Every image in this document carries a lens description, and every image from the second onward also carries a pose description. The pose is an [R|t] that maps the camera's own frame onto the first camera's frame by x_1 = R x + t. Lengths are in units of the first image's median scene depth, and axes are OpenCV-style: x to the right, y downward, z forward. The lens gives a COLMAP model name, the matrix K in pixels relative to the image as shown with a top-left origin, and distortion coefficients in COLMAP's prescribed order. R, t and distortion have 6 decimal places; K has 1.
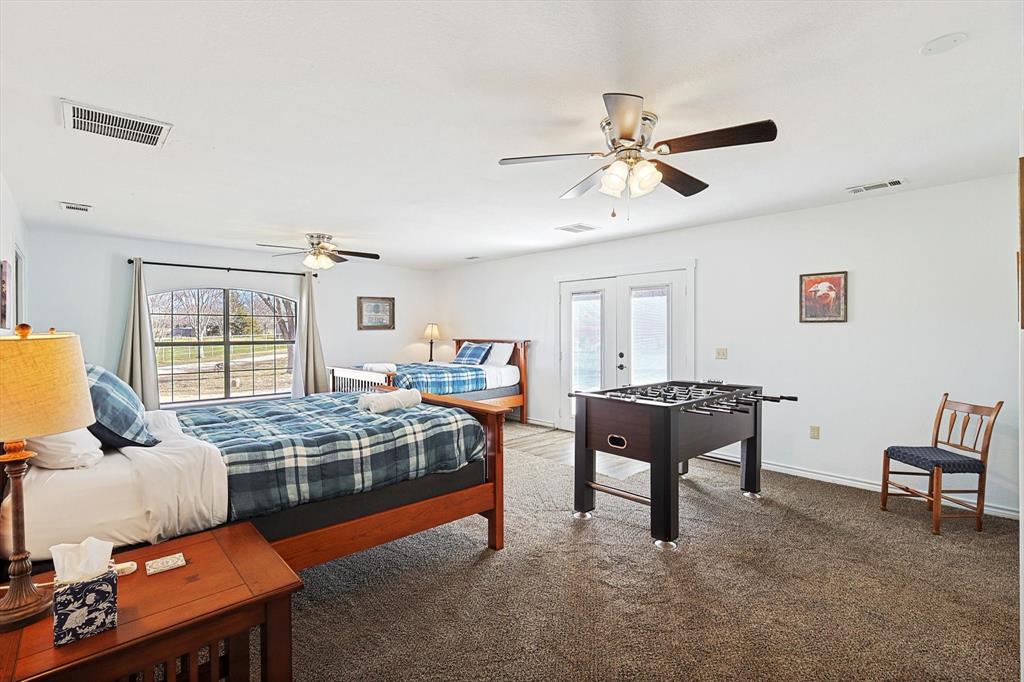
lens RADIAL K [[478.7, 0, 514.2], [0, 478.7, 334.8], [0, 0, 1]] dist [0.000950, 0.000197]
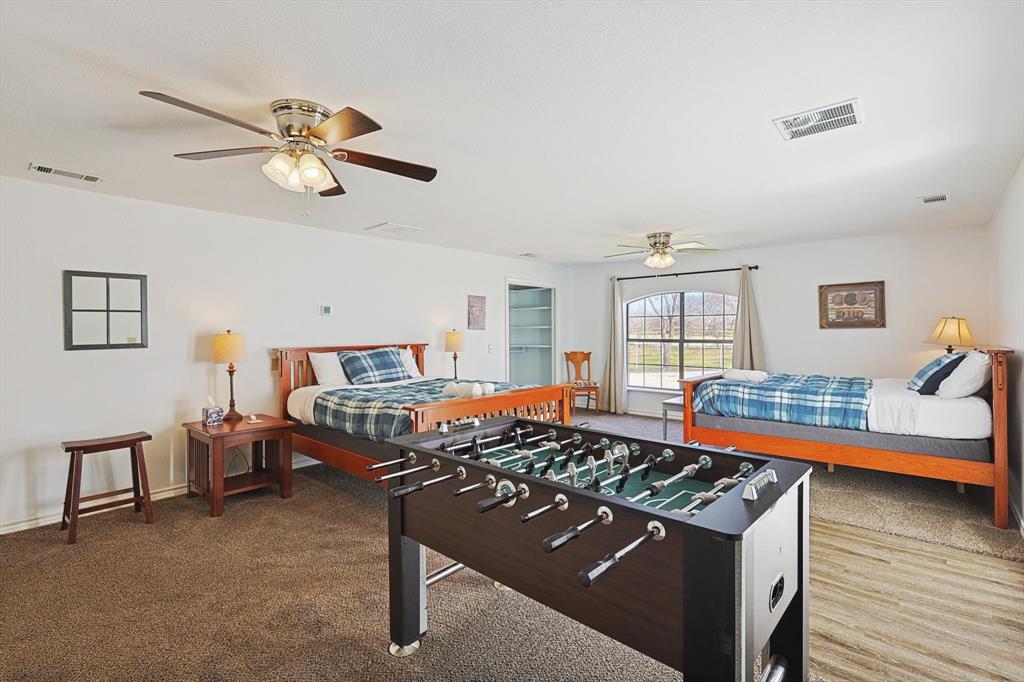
lens RADIAL K [[478.7, 0, 514.2], [0, 478.7, 334.8], [0, 0, 1]] dist [0.000950, 0.000197]
pose [[0.096525, 0.011313, -0.995266, 0.478687], [-0.005251, 0.999927, 0.010857, -0.006672], [0.995317, 0.004178, 0.096577, 0.517763]]
